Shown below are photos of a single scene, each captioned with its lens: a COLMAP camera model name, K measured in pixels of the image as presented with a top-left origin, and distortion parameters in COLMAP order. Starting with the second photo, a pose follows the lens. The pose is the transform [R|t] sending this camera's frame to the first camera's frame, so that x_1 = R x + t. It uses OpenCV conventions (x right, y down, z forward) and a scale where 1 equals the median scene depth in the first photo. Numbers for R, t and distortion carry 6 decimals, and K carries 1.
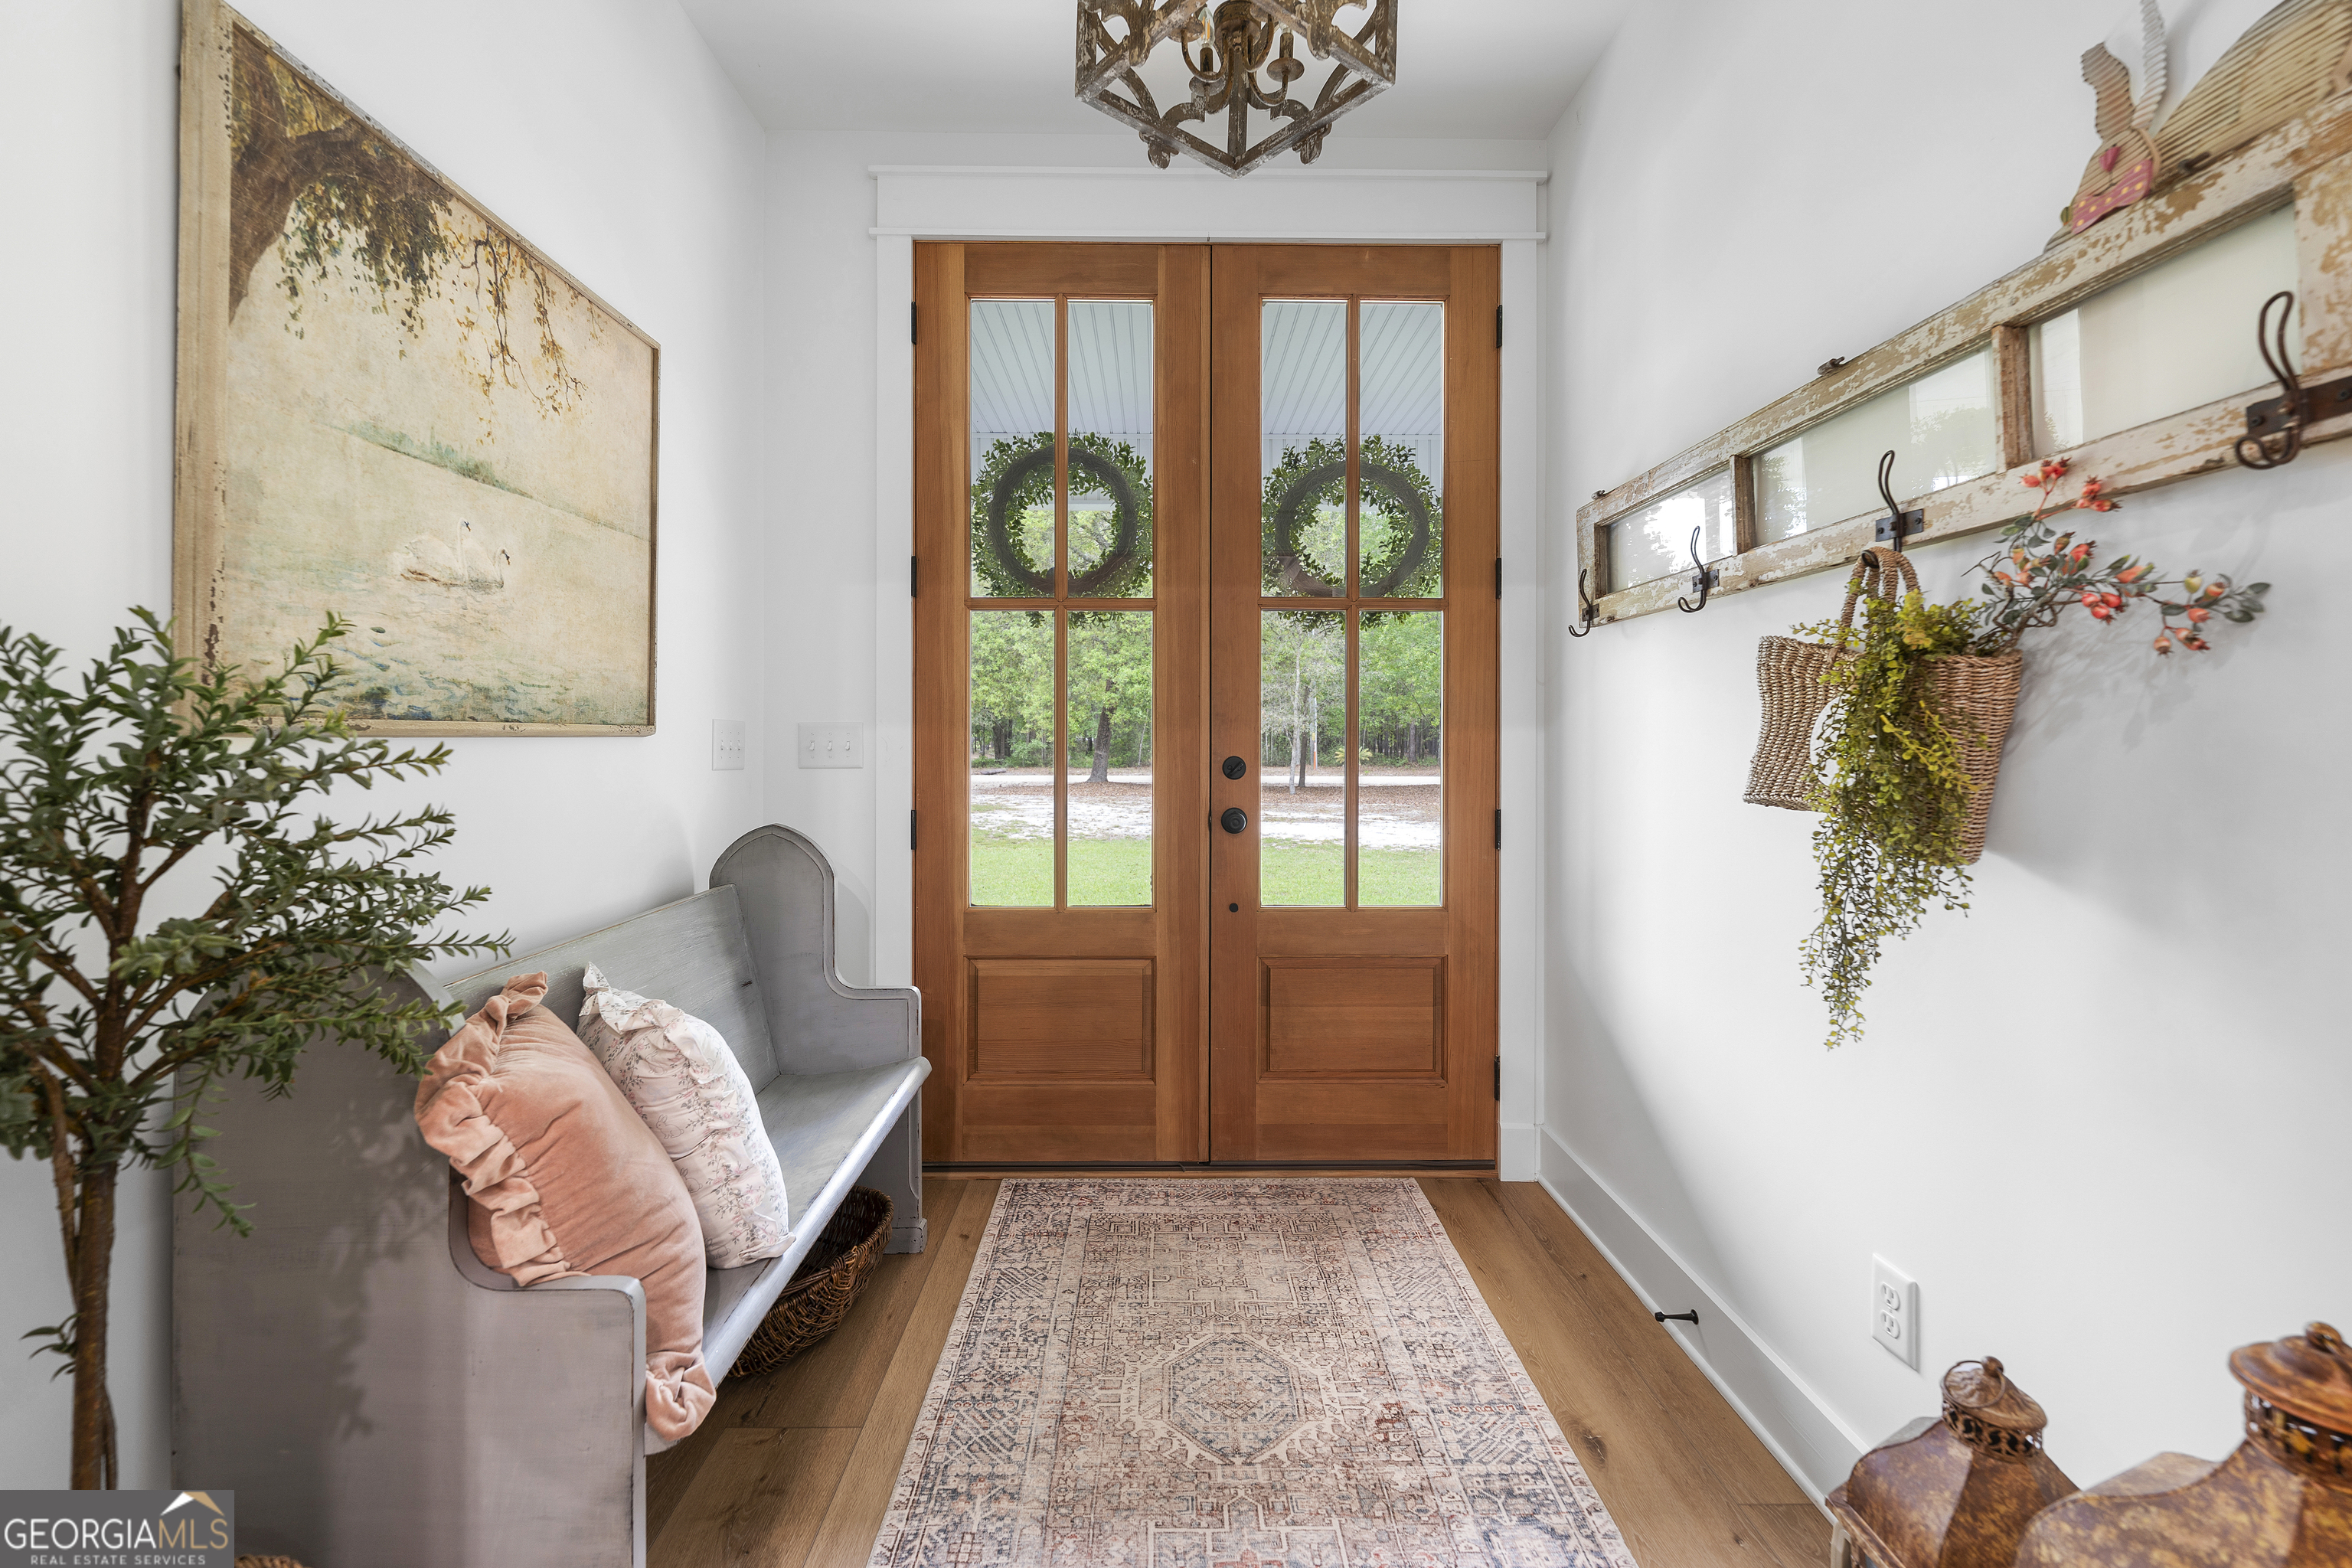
lens RADIAL K [[971.0, 0, 1165.6], [0, 971.0, 726.9], [0, 0, 1]] dist [-0.001820, -0.000029]
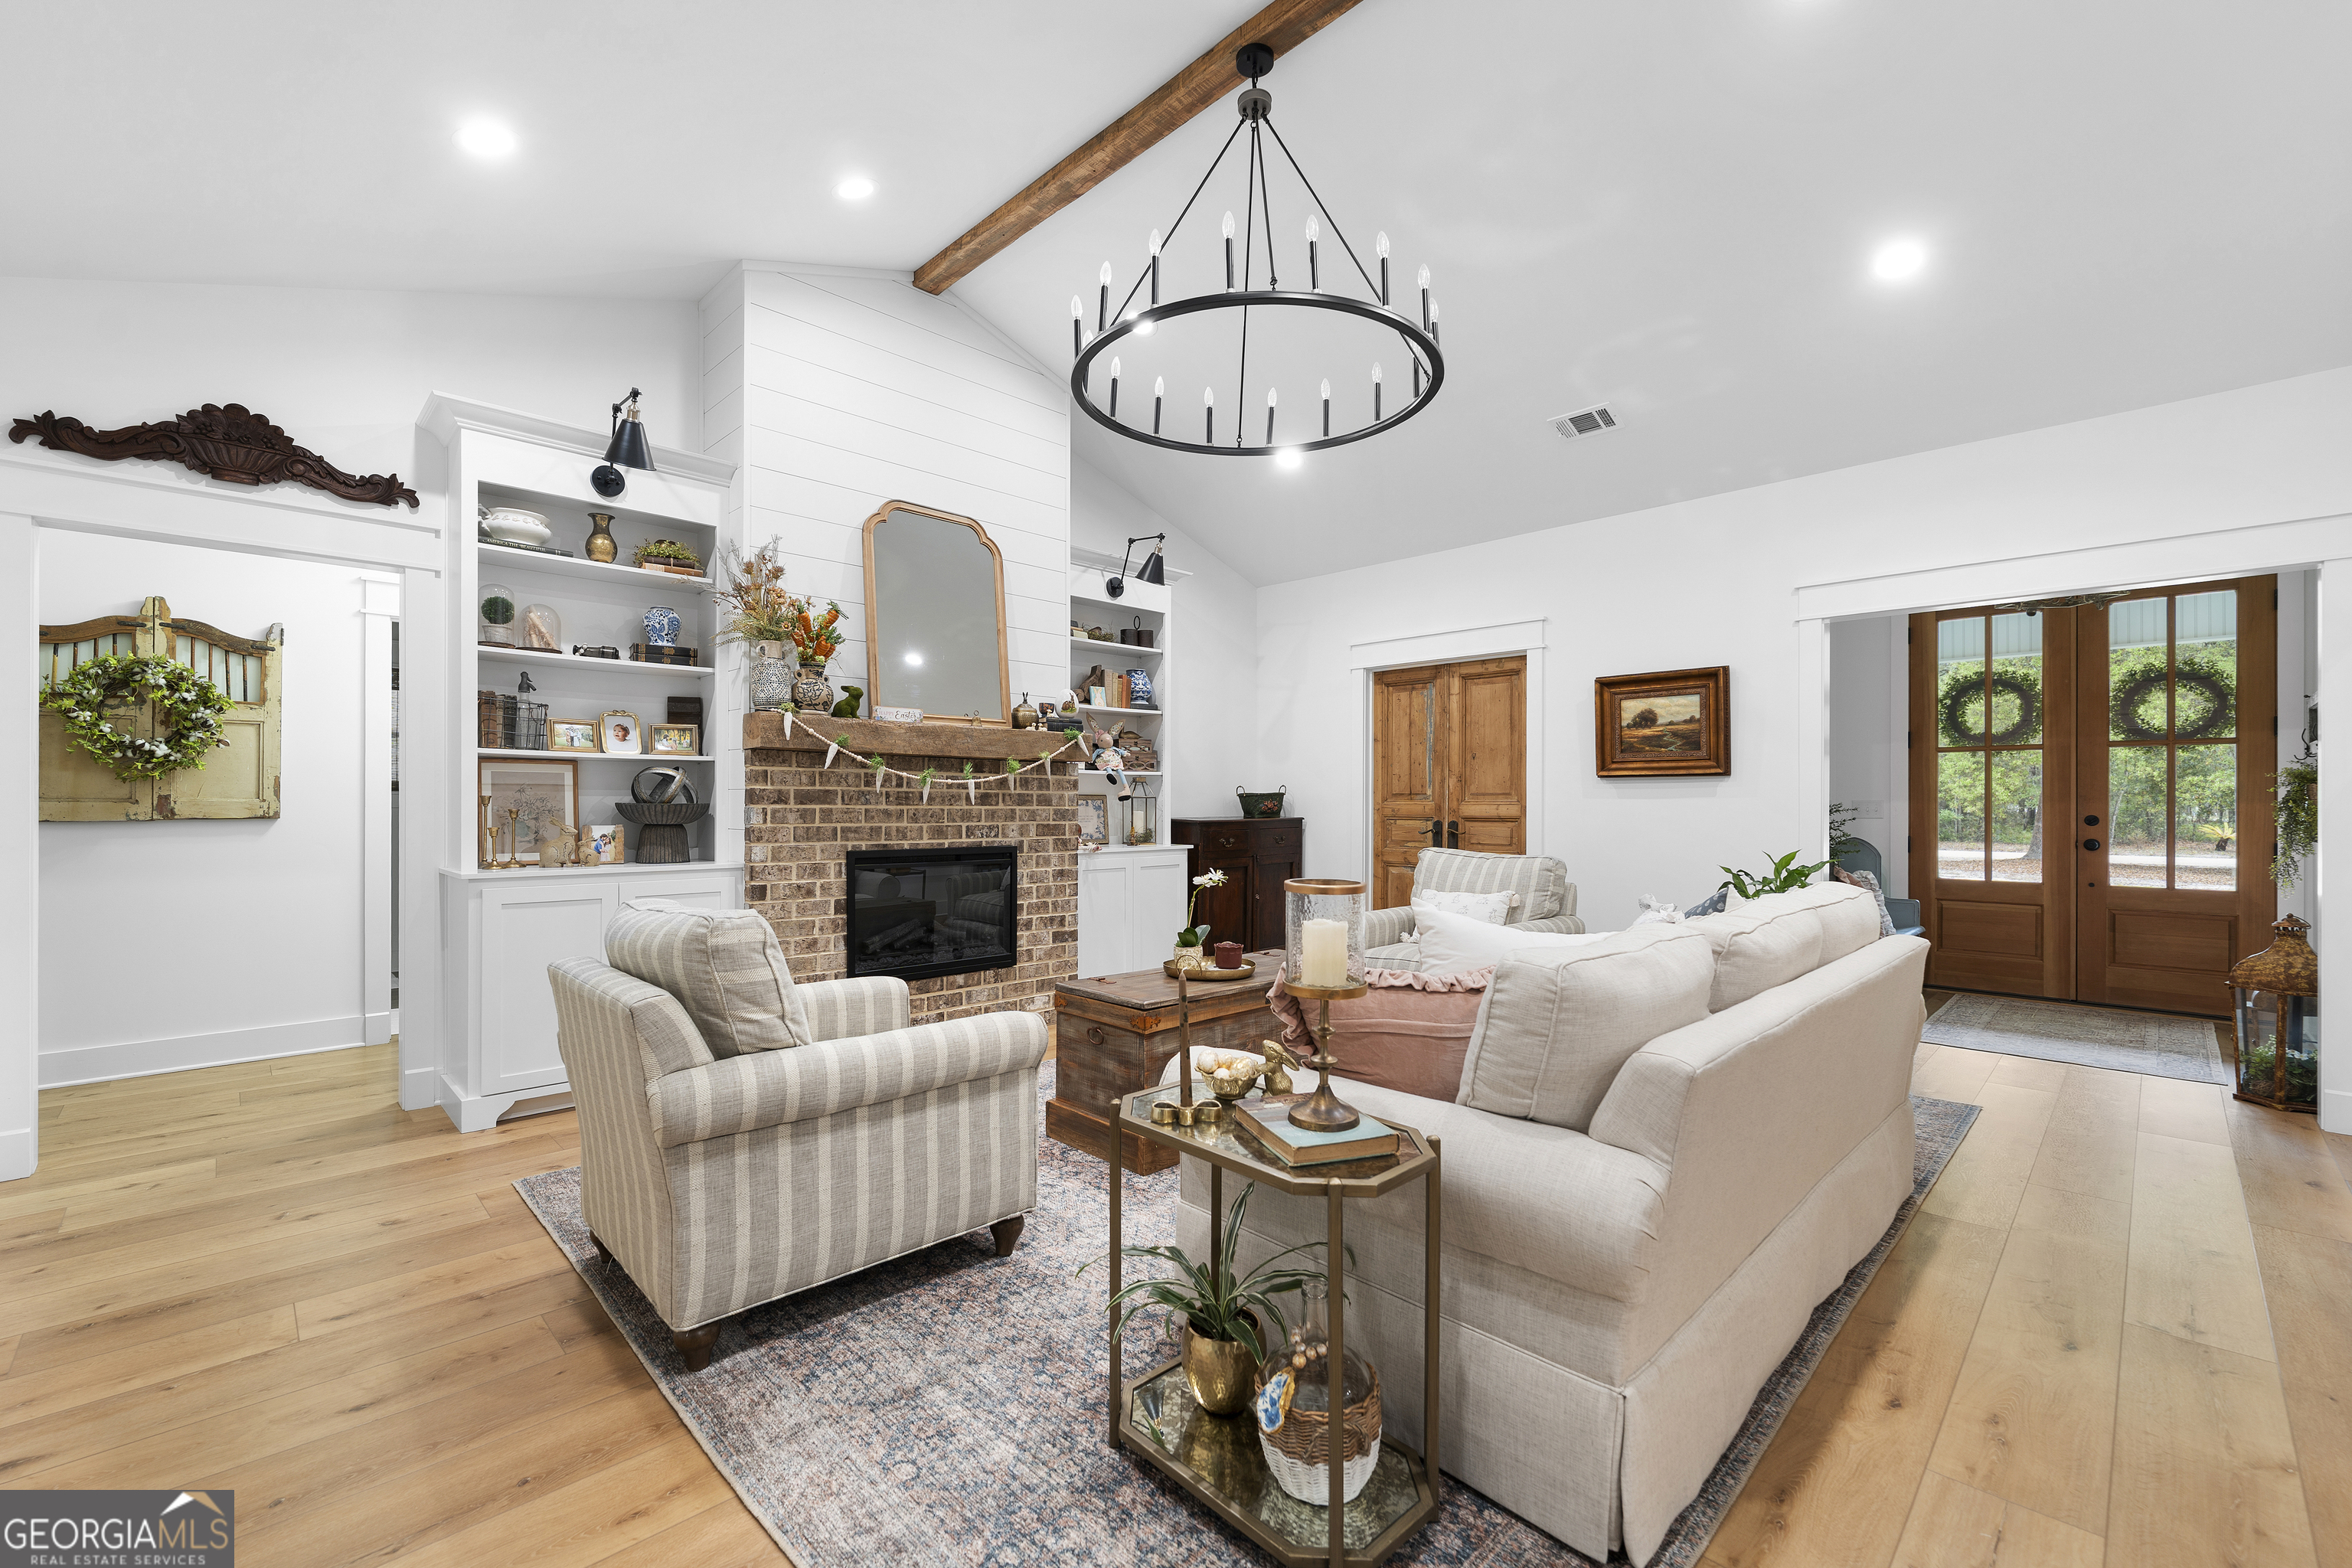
lens RADIAL K [[971.0, 0, 1176.3], [0, 971.0, 803.1], [0, 0, 1]] dist [-0.001820, -0.000029]
pose [[0.696210, 0.000538, -0.717838, 0.198879], [0.004125, 0.999980, 0.004751, -0.015085], [0.717827, -0.006269, 0.696194, -1.951970]]
